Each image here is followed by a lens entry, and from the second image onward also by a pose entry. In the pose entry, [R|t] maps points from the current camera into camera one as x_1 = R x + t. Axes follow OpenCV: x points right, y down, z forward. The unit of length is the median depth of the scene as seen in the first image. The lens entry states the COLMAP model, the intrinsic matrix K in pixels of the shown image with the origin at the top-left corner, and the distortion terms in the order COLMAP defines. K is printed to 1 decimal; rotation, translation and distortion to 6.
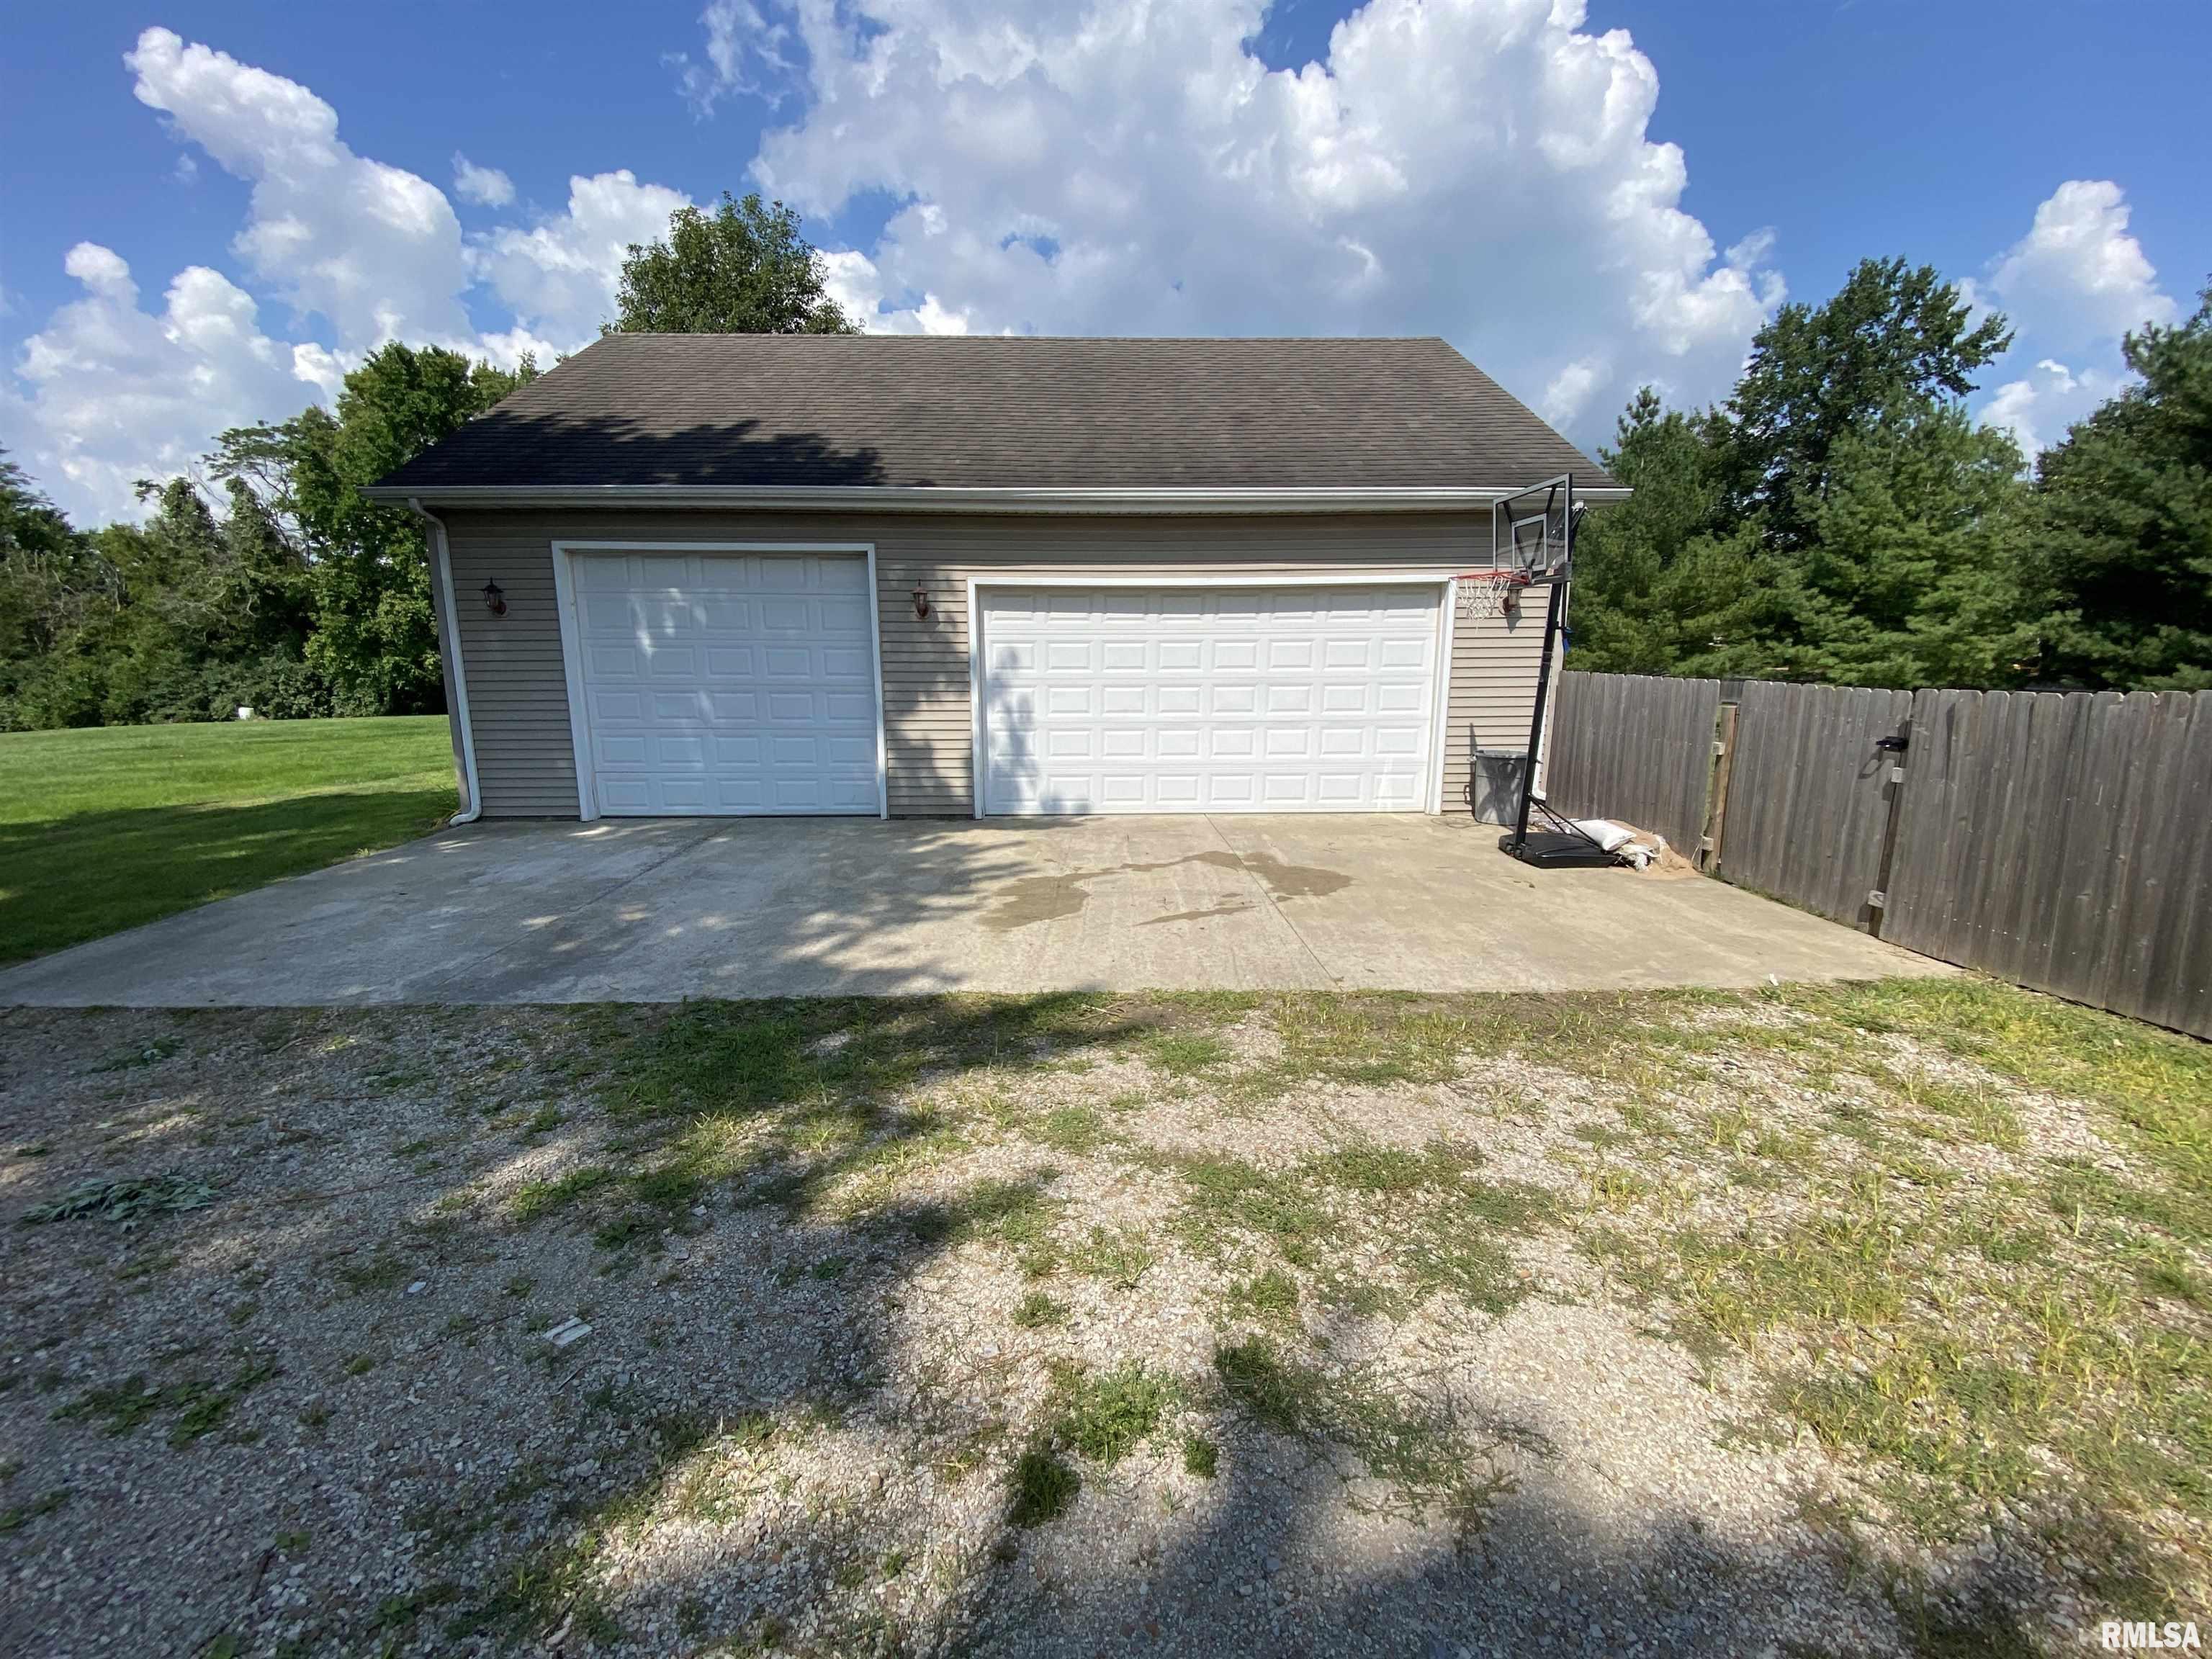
lens RADIAL K [[888.0, 0, 1106.0], [0, 888.0, 829.5], [0, 0, 1]] dist [0.000444, -0.000146]
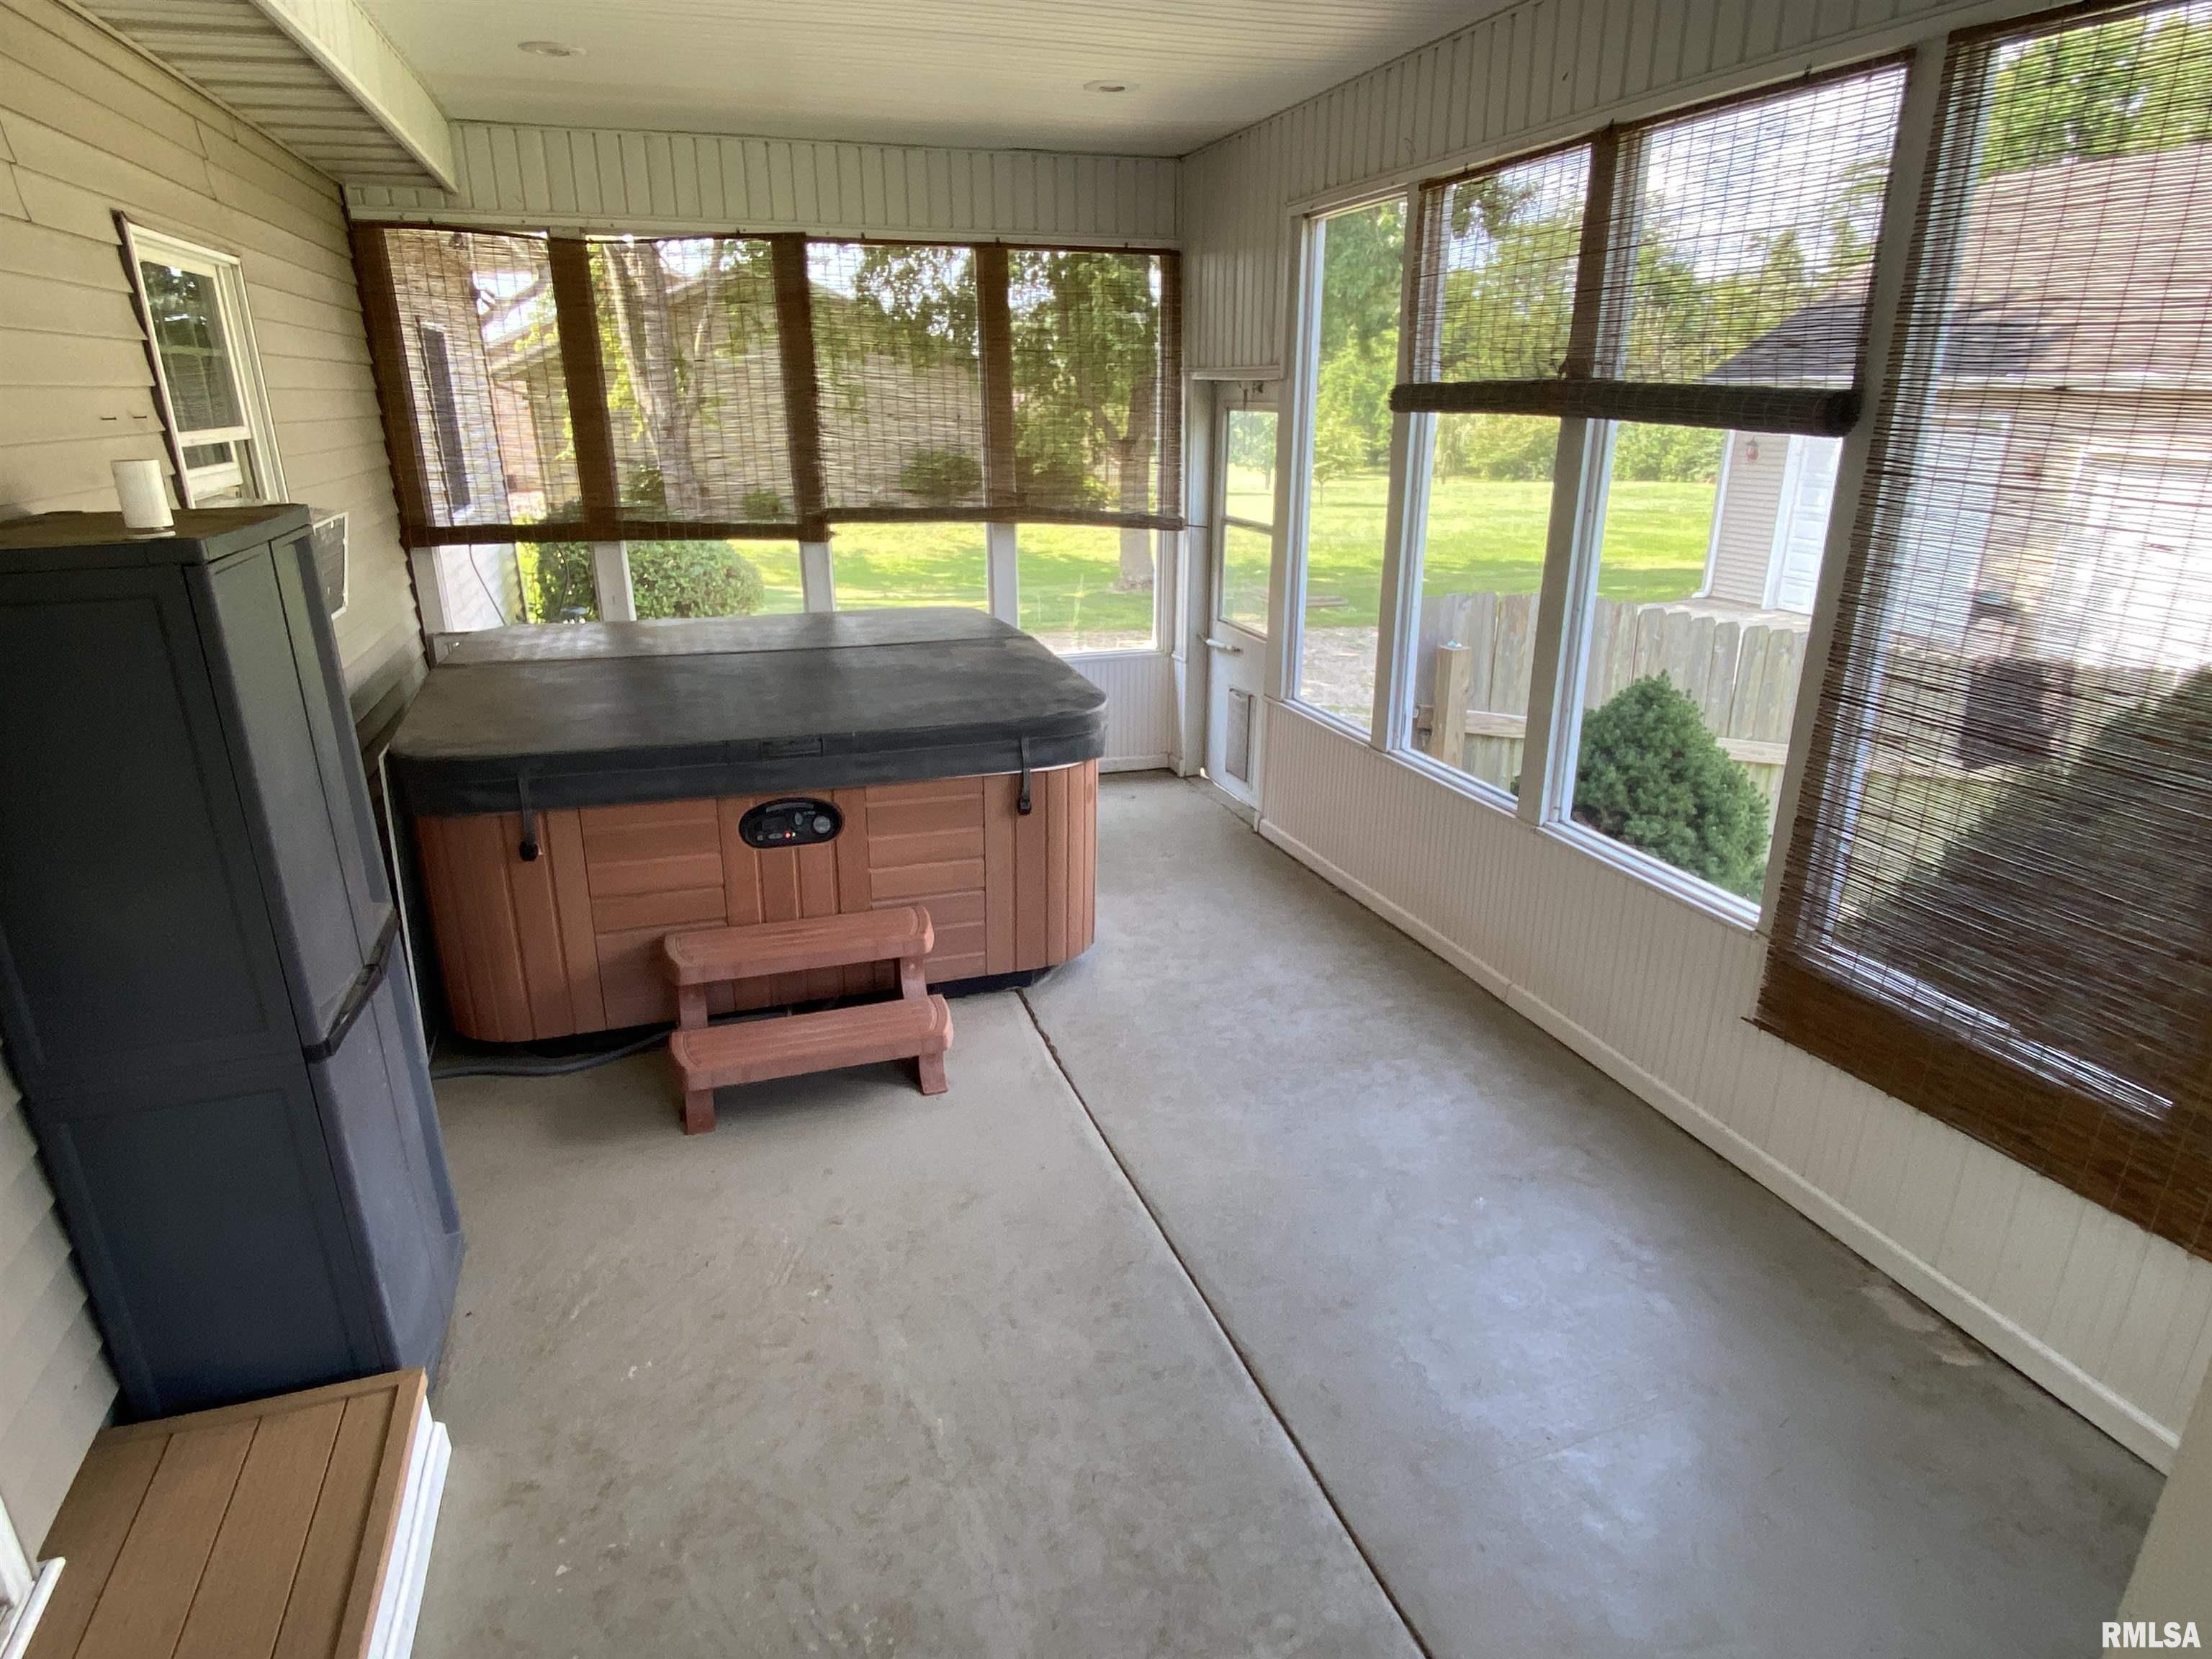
lens RADIAL K [[1240.2, 0, 1106.0], [0, 1240.2, 829.5], [0, 0, 1]] dist [0.035307, -0.000495]
pose [[0.309562, 0.318792, -0.895848, 0.109344], [-0.197192, 0.943167, 0.267490, -0.000399], [0.930208, 0.093849, 0.354832, -0.072427]]
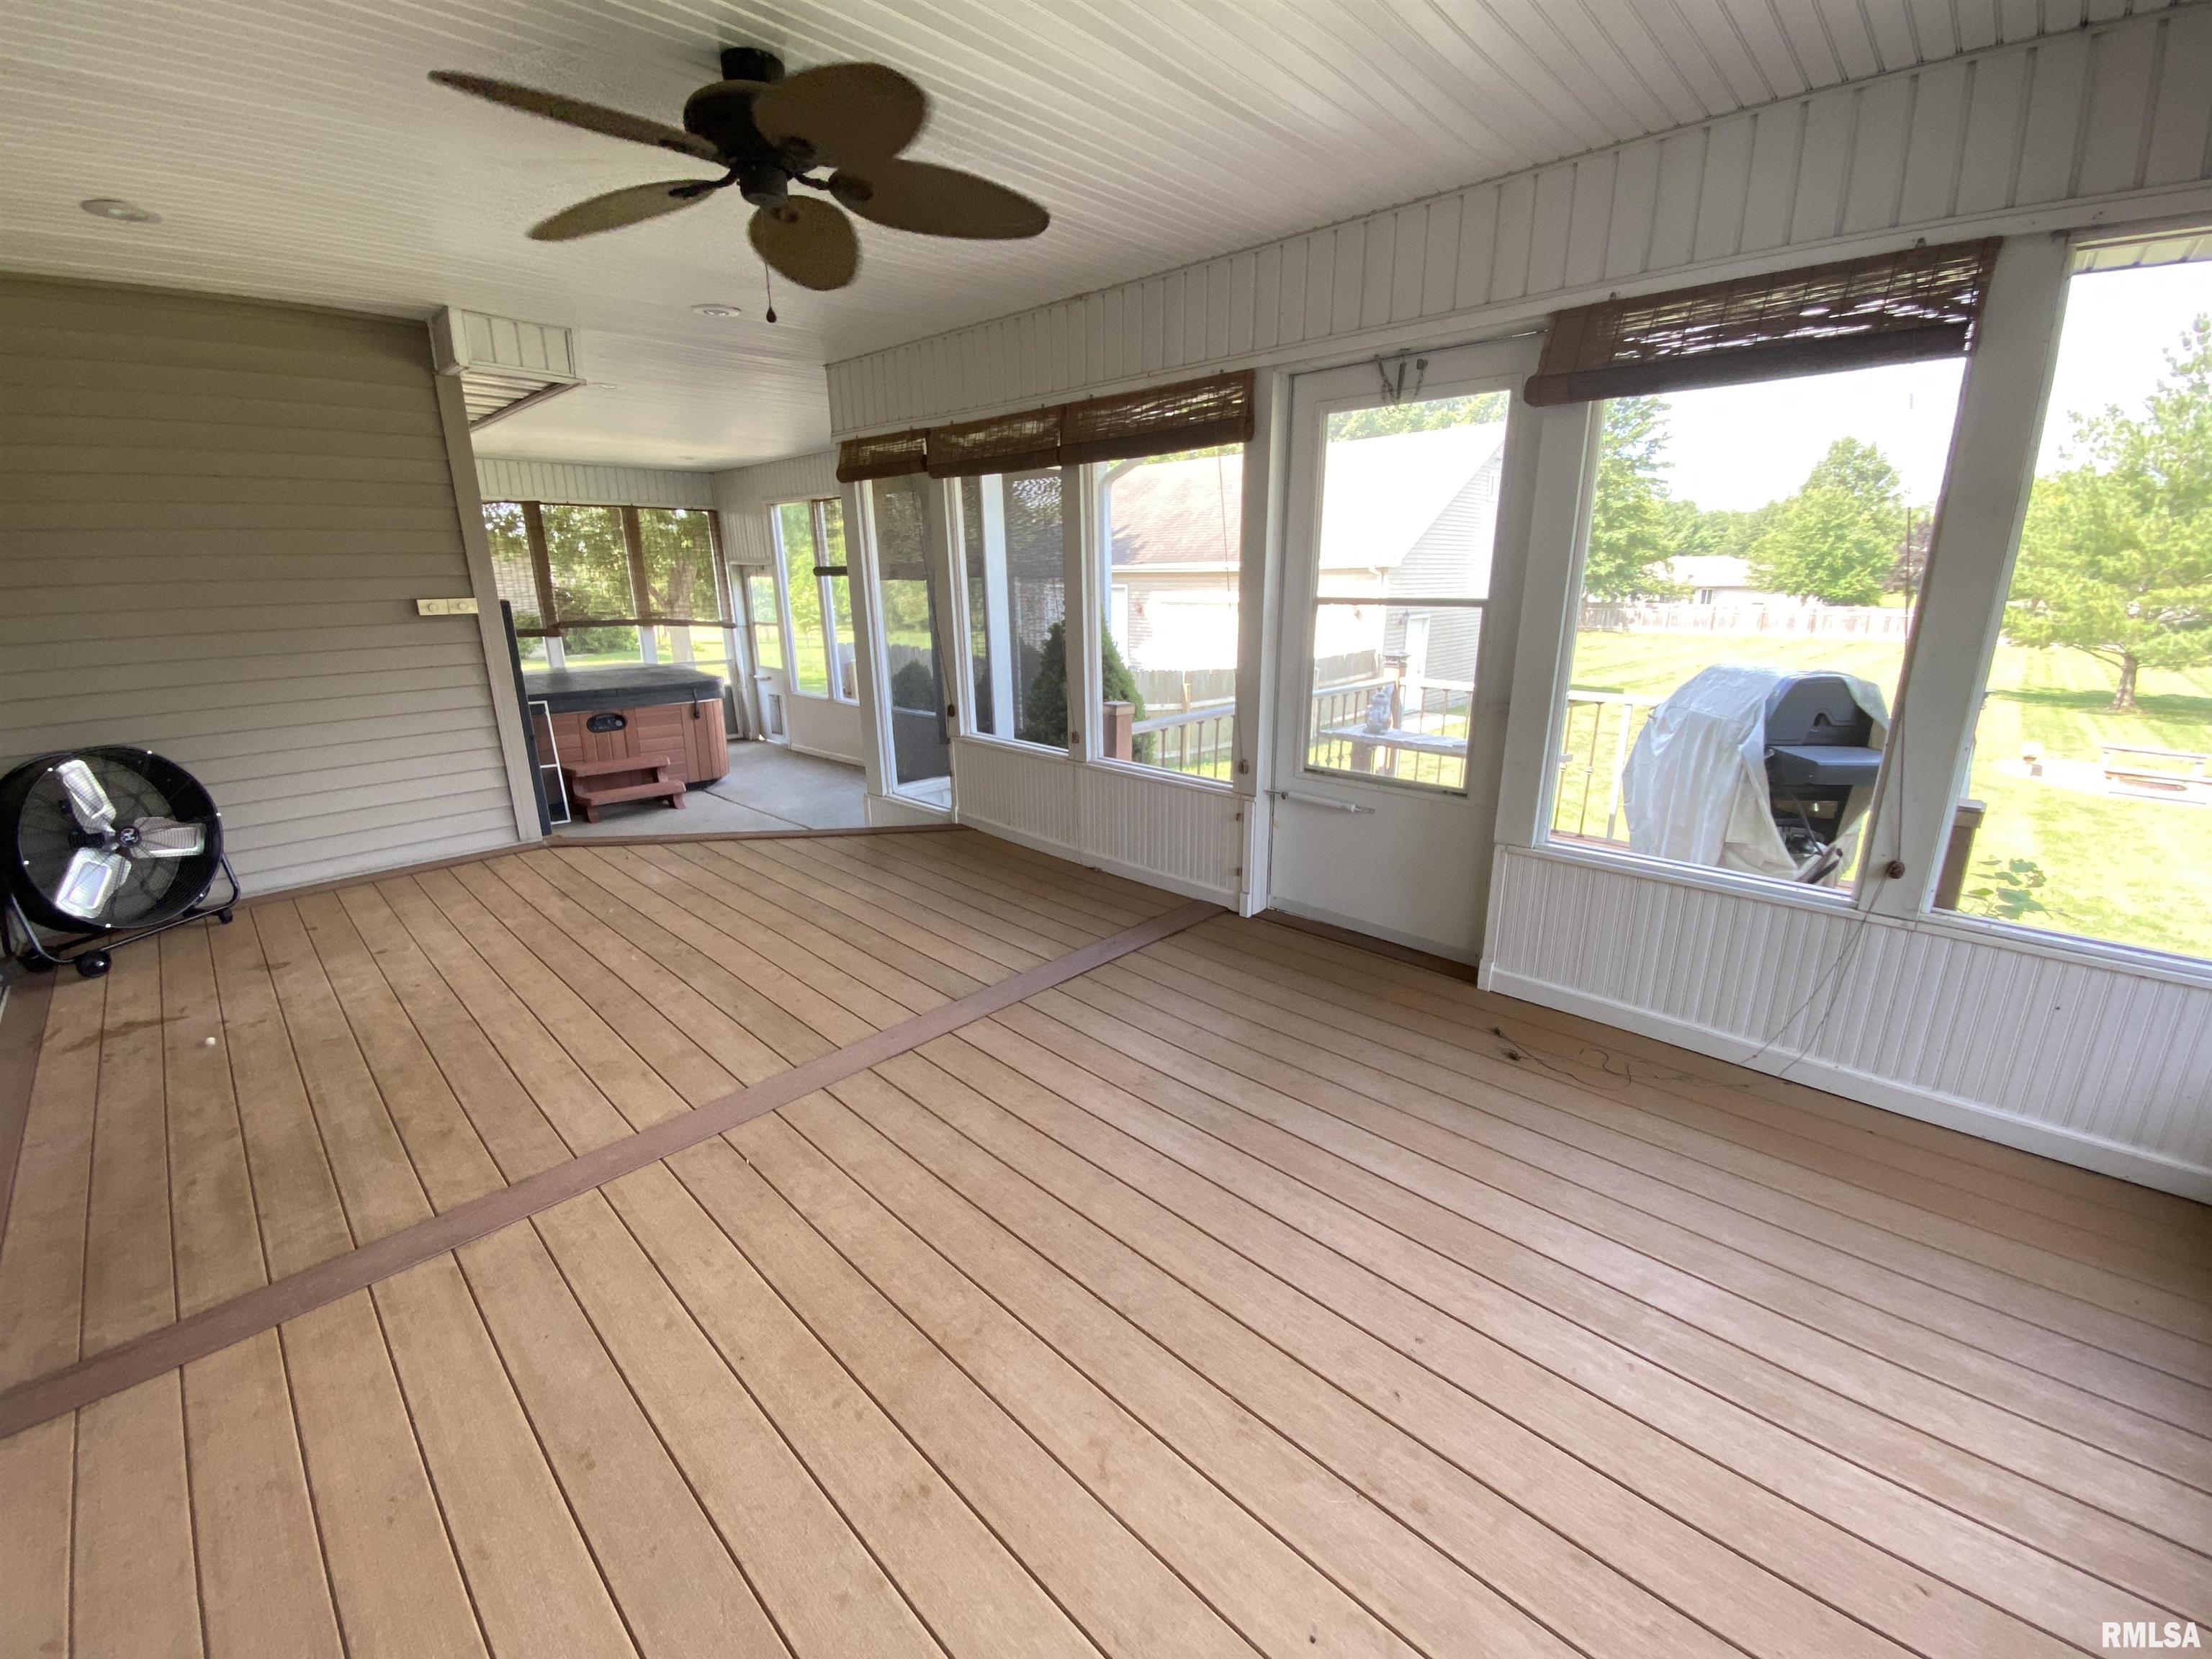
lens RADIAL K [[888.0, 0, 1106.0], [0, 888.0, 829.5], [0, 0, 1]] dist [0.000444, -0.000146]
pose [[0.715840, 0.193135, -0.671024, 0.405319], [-0.142450, 0.981170, 0.130437, 0.034169], [0.683580, 0.002215, 0.729872, -0.214297]]
